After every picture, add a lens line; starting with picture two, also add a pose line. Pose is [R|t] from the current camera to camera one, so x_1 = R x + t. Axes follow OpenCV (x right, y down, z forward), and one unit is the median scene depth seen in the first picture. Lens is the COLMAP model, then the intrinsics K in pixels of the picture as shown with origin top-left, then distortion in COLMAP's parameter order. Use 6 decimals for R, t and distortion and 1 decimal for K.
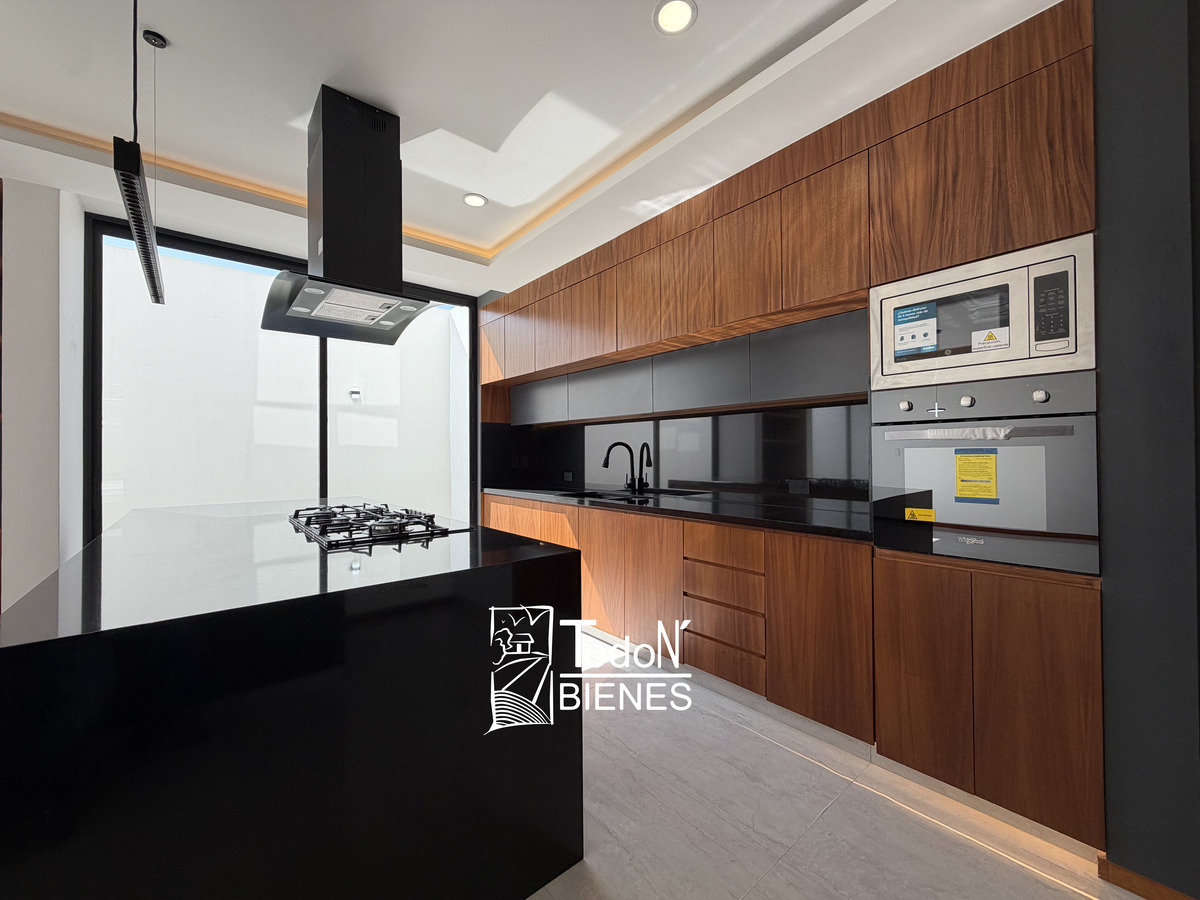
lens RADIAL K [[477.2, 0, 601.7], [0, 477.2, 450.0], [0, 0, 1]] dist [0.000219, 0.000314]
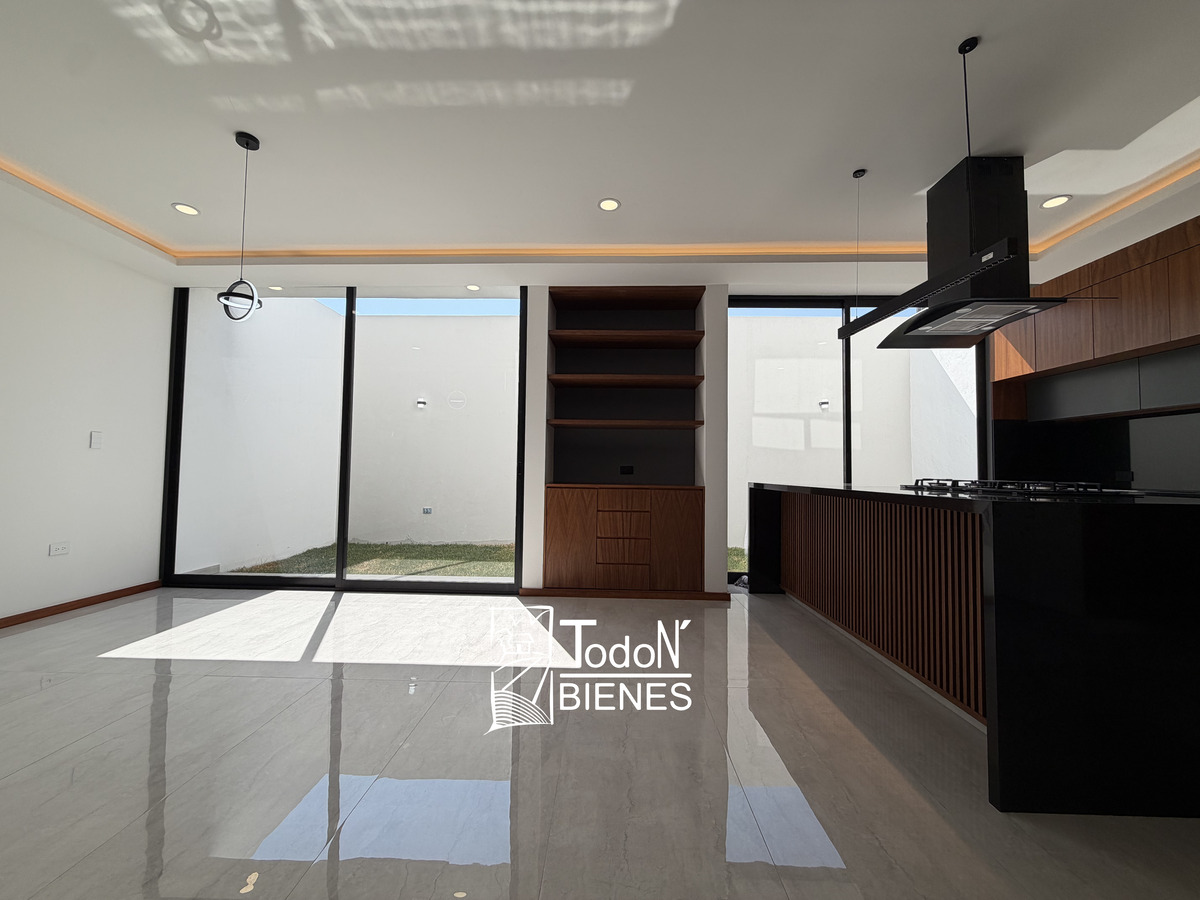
lens RADIAL K [[477.2, 0, 597.7], [0, 477.2, 452.6], [0, 0, 1]] dist [0.000219, 0.000314]
pose [[0.745967, -0.002402, -0.665978, -0.466695], [-0.021221, 0.999400, -0.027374, 0.129903], [0.665644, 0.034553, 0.745469, -0.666514]]
